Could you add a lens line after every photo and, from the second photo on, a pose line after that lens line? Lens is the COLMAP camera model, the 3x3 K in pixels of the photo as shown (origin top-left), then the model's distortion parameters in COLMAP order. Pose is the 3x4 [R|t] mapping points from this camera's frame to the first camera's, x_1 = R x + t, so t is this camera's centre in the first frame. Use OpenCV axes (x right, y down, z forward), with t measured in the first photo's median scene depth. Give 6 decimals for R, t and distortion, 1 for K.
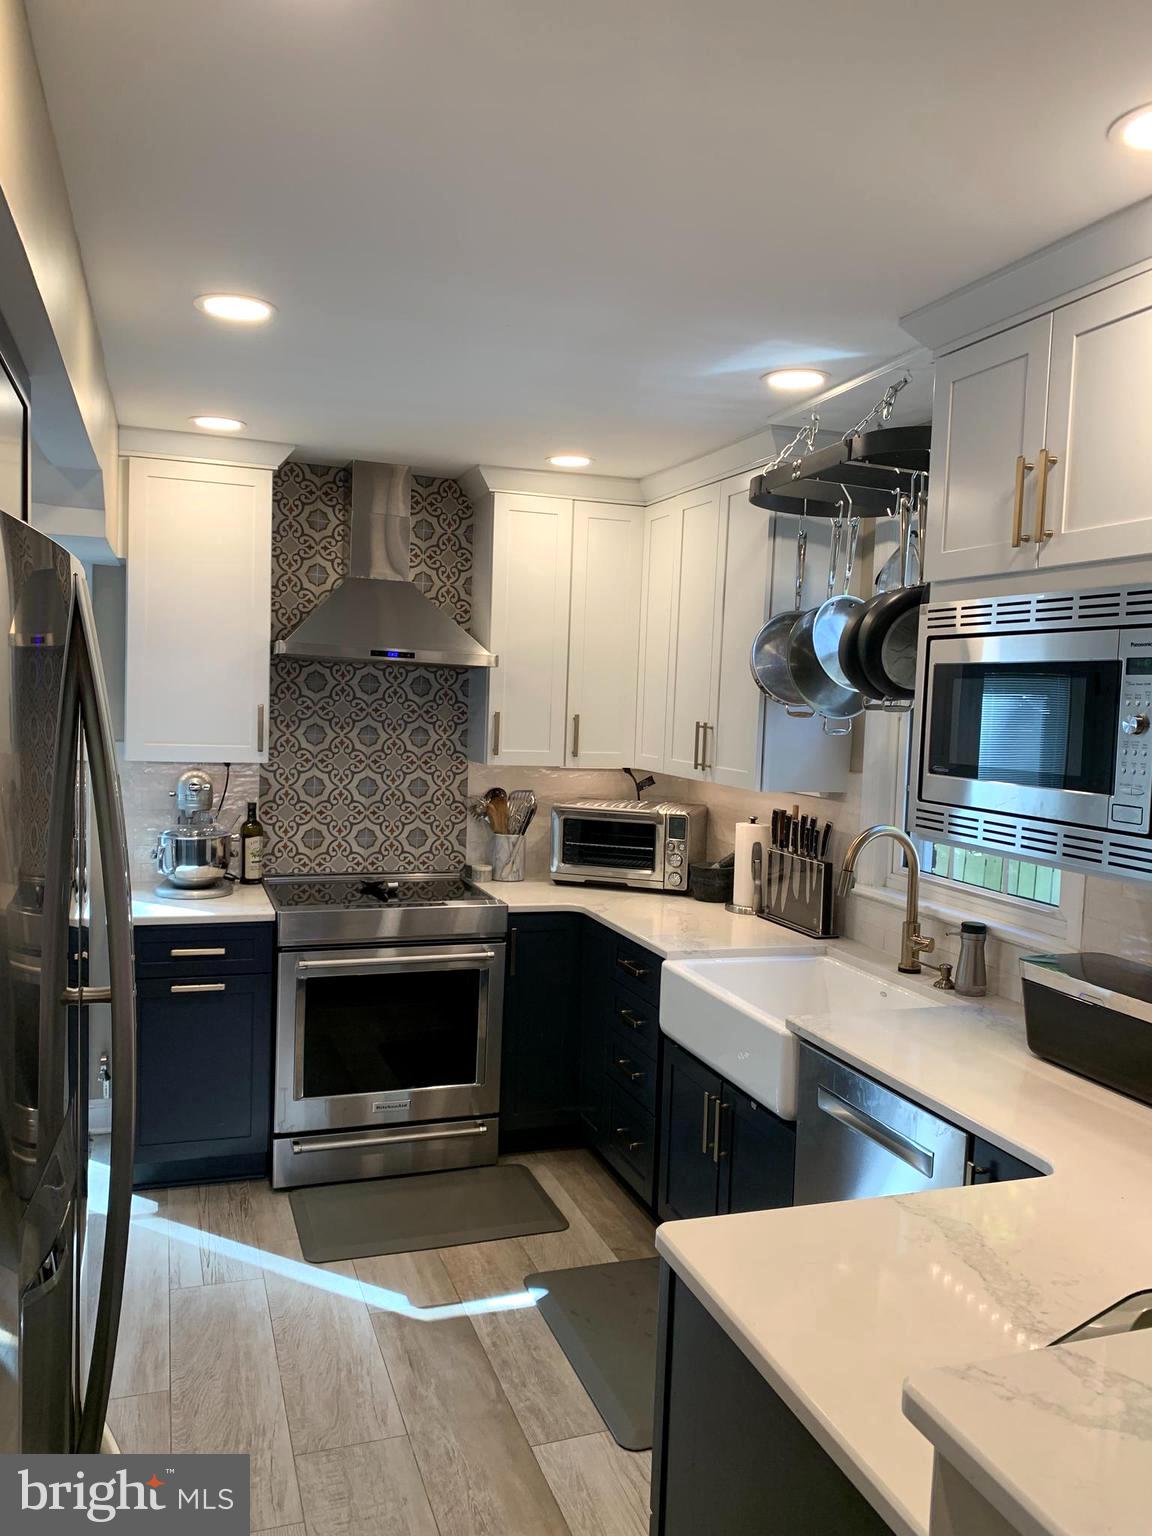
lens RADIAL K [[1180.4, 0, 565.1], [0, 1180.4, 772.3], [0, 0, 1]] dist [0.024475, -0.098267]
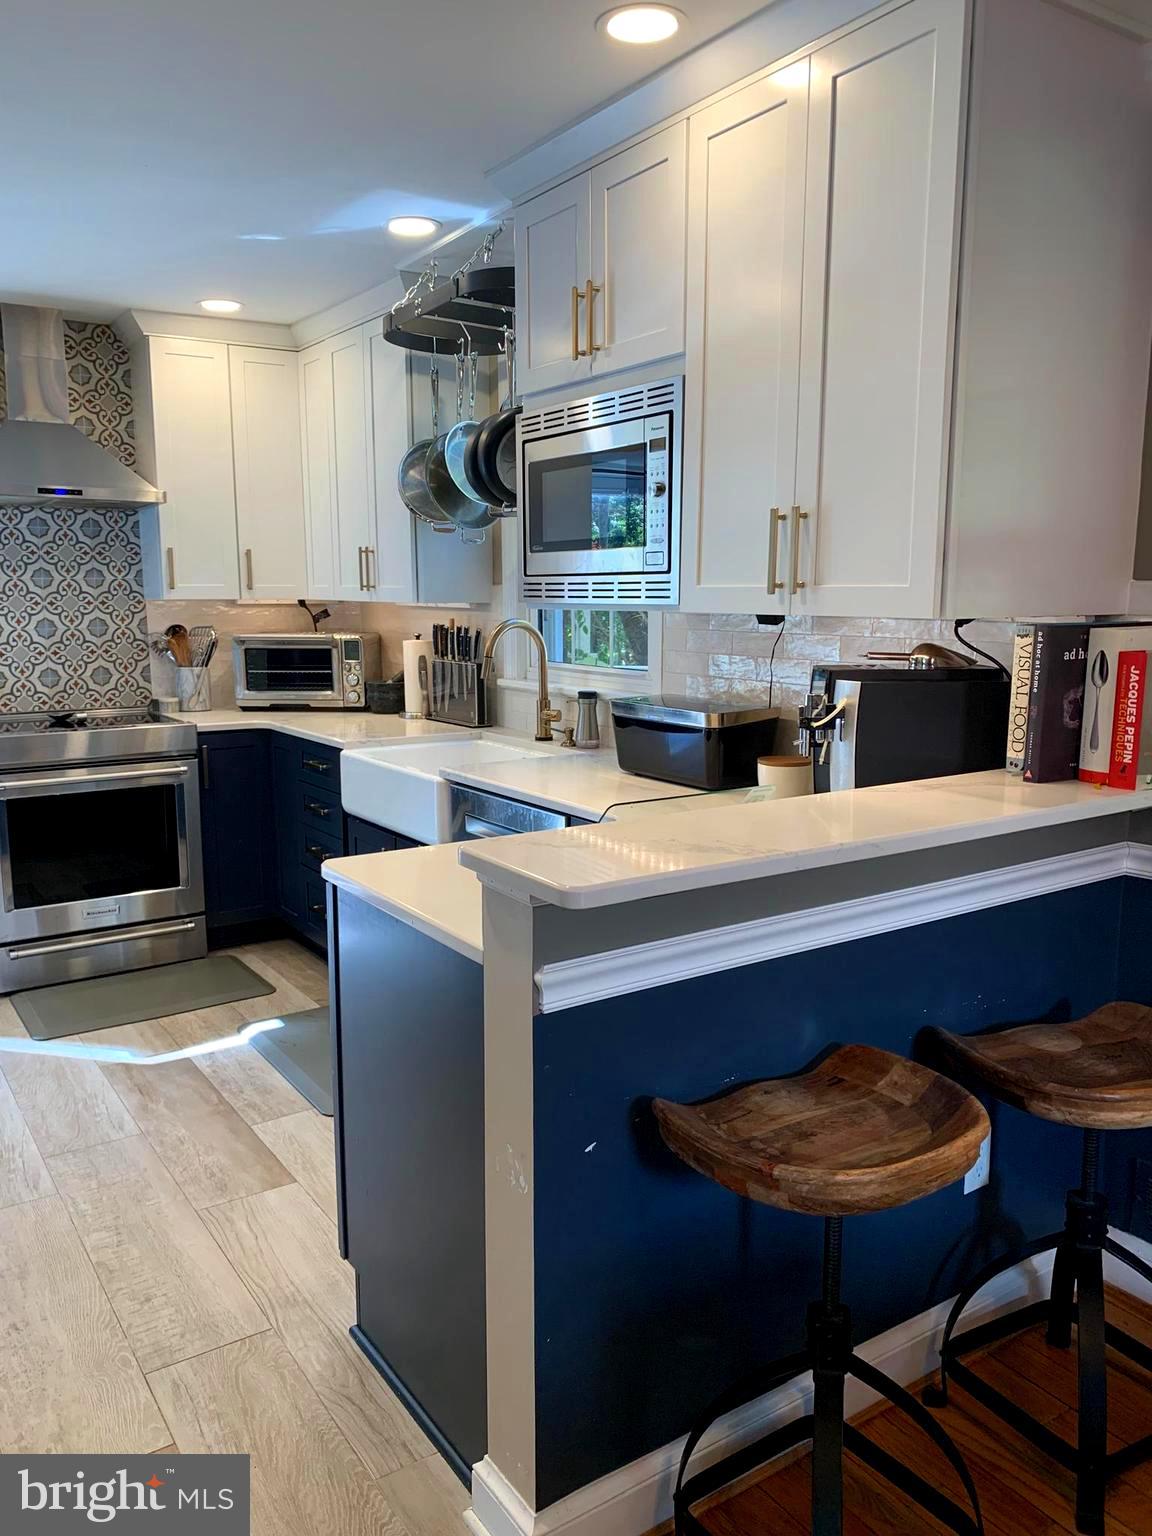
lens RADIAL K [[1180.4, 0, 580.8], [0, 1180.4, 782.1], [0, 0, 1]] dist [0.024475, -0.098267]
pose [[0.963741, -0.081698, 0.254025, 0.013221], [0.055035, 0.992366, 0.110363, 0.070534], [-0.261103, -0.092381, 0.960880, -0.161223]]
